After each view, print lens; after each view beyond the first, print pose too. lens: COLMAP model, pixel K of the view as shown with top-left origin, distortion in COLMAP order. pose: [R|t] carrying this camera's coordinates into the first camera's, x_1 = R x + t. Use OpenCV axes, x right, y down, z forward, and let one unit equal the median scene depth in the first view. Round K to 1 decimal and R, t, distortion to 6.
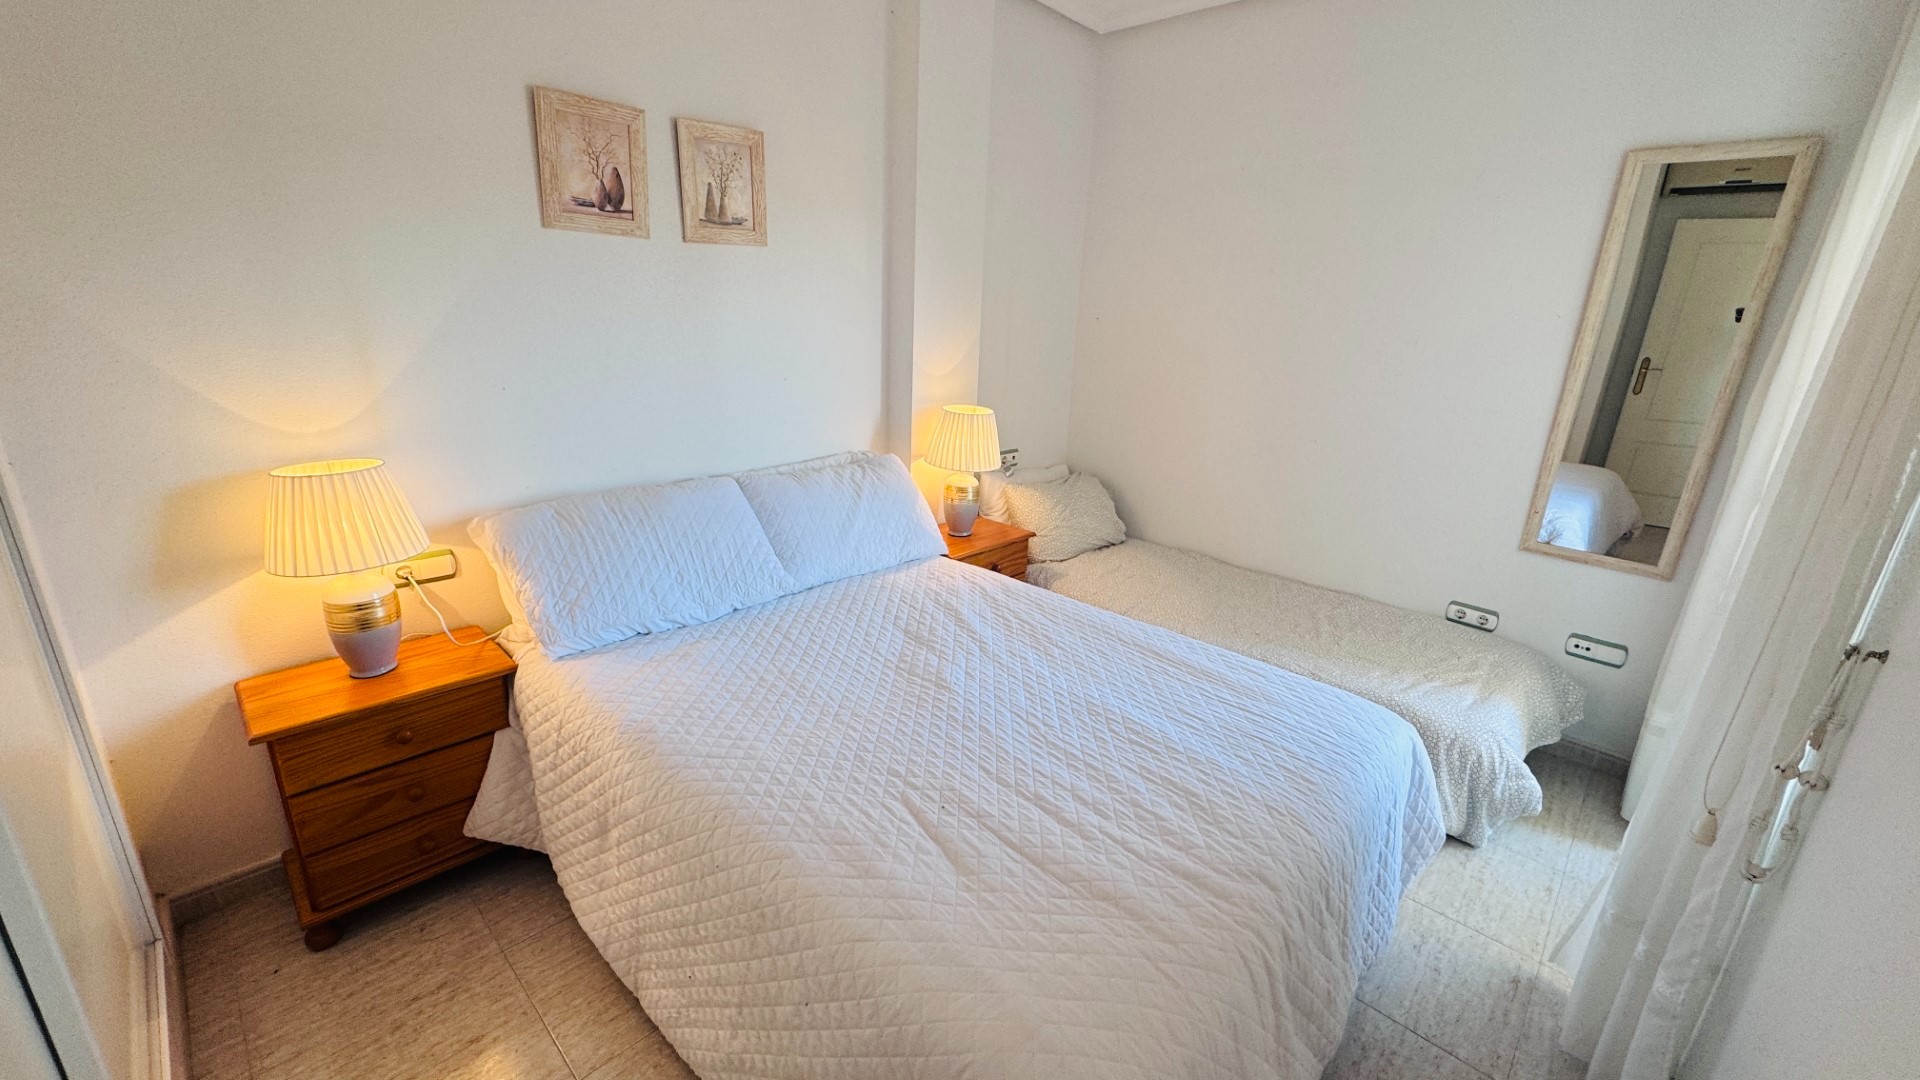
lens RADIAL K [[764.4, 0, 958.4], [0, 764.4, 538.4], [0, 0, 1]] dist [-0.001936, 0.000257]
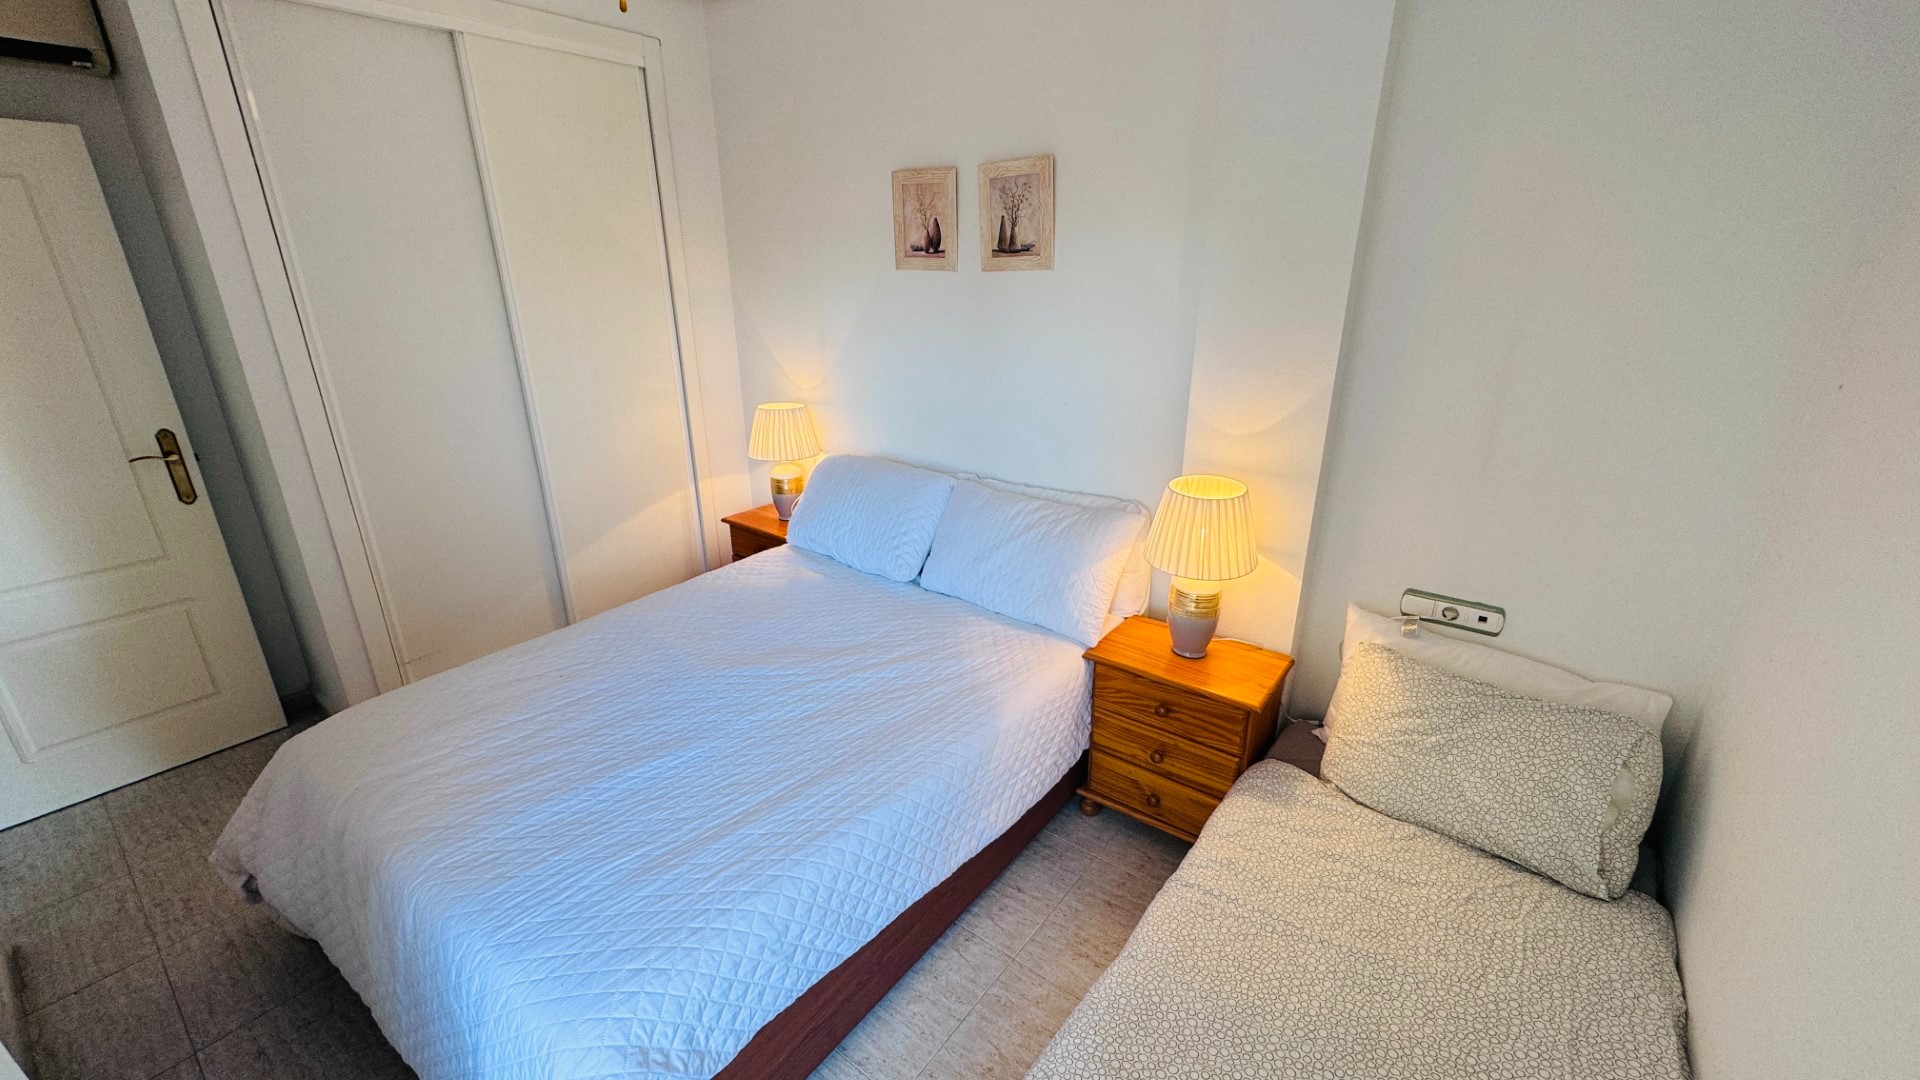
lens RADIAL K [[764.4, 0, 958.4], [0, 764.4, 538.4], [0, 0, 1]] dist [-0.001936, 0.000257]
pose [[0.109886, 0.296959, -0.948546, 0.842058], [-0.292372, 0.921762, 0.254704, -0.299848], [0.949970, 0.249340, 0.188111, 0.848073]]
